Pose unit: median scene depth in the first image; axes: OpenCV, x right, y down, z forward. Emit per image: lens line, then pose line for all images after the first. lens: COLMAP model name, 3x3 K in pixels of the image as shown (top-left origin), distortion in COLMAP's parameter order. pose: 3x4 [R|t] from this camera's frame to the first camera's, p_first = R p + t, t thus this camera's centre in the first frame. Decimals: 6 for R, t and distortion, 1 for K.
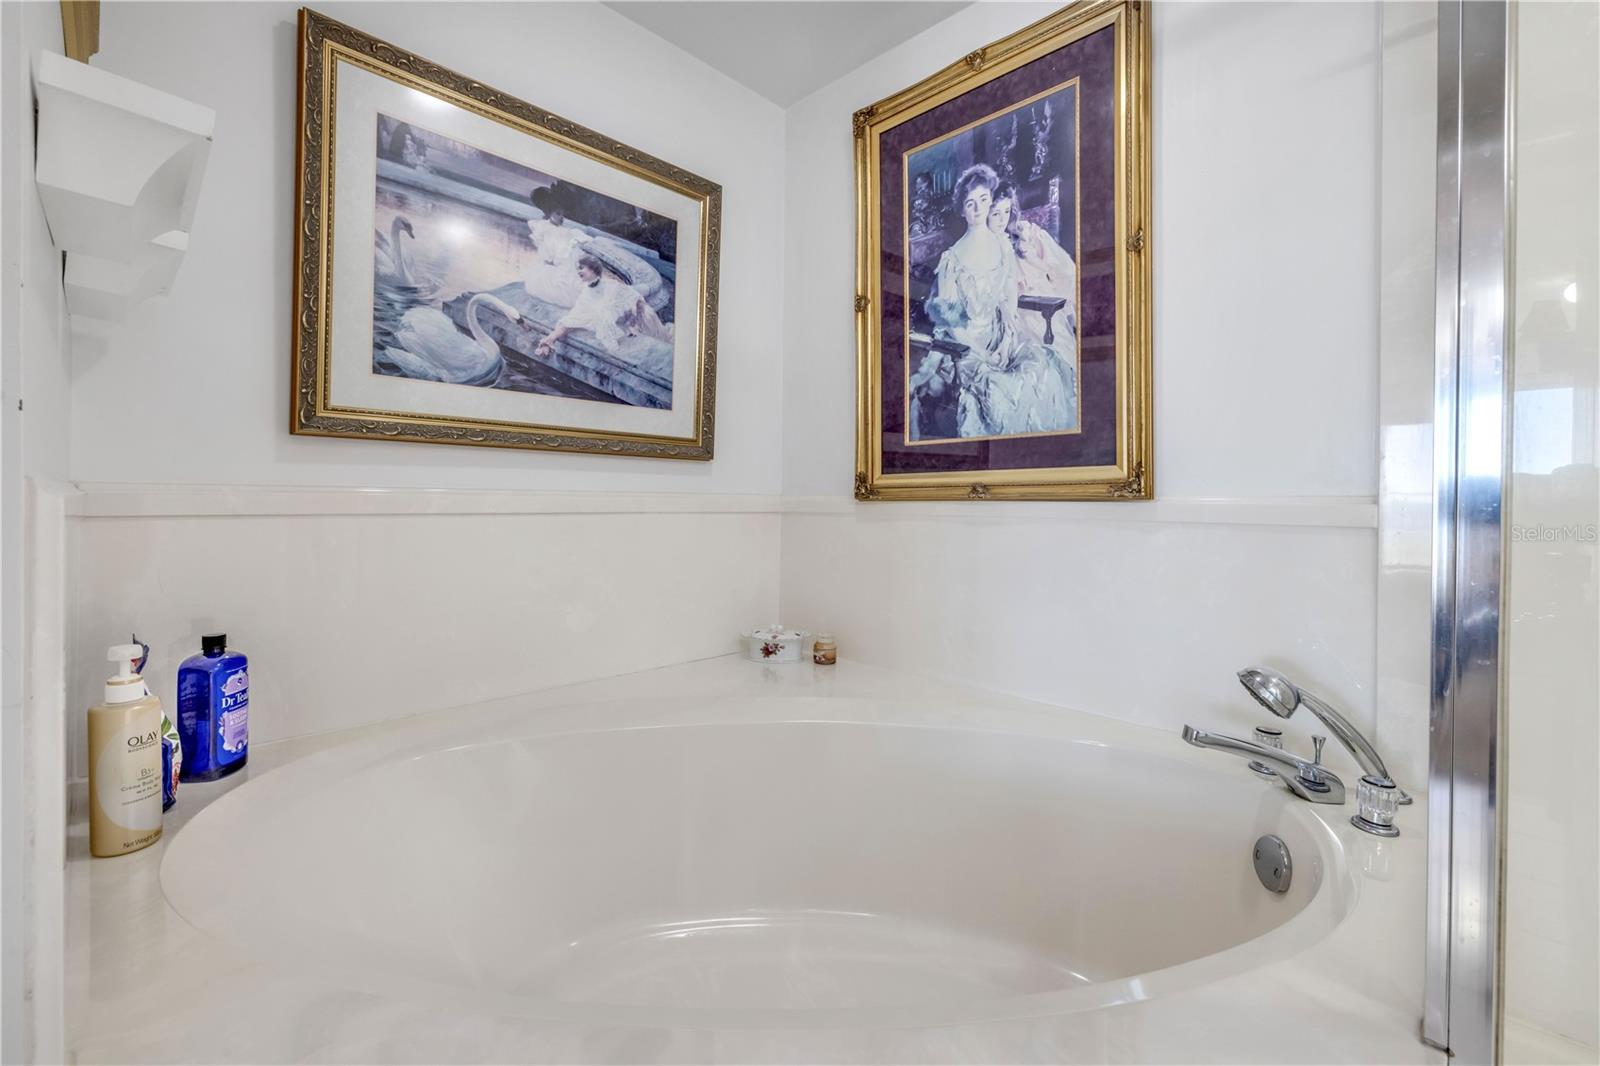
lens RADIAL K [[719.9, 0, 796.9], [0, 719.9, 532.8], [0, 0, 1]] dist [-0.003115, 0.000016]
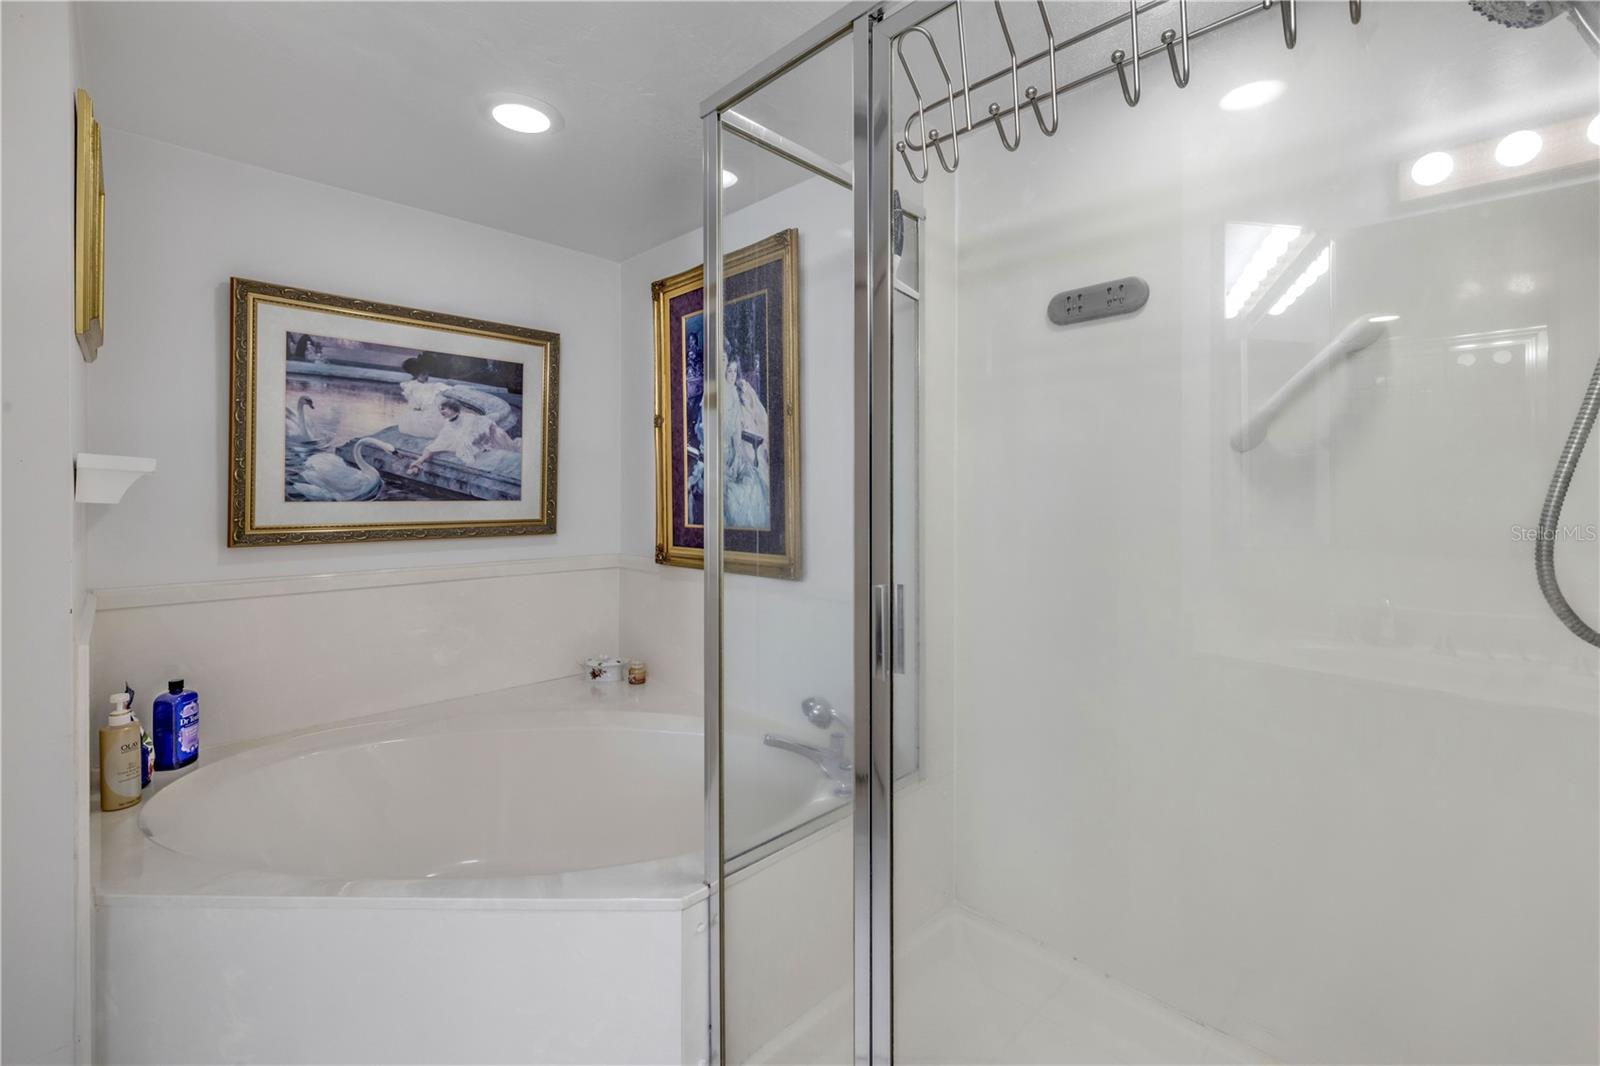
lens RADIAL K [[719.9, 0, 803.4], [0, 719.9, 523.8], [0, 0, 1]] dist [-0.003115, 0.000016]
pose [[0.999966, -0.008002, -0.001877, 0.472445], [0.007998, 0.999965, -0.002509, -0.151188], [0.001897, 0.002494, 0.999995, -0.480199]]
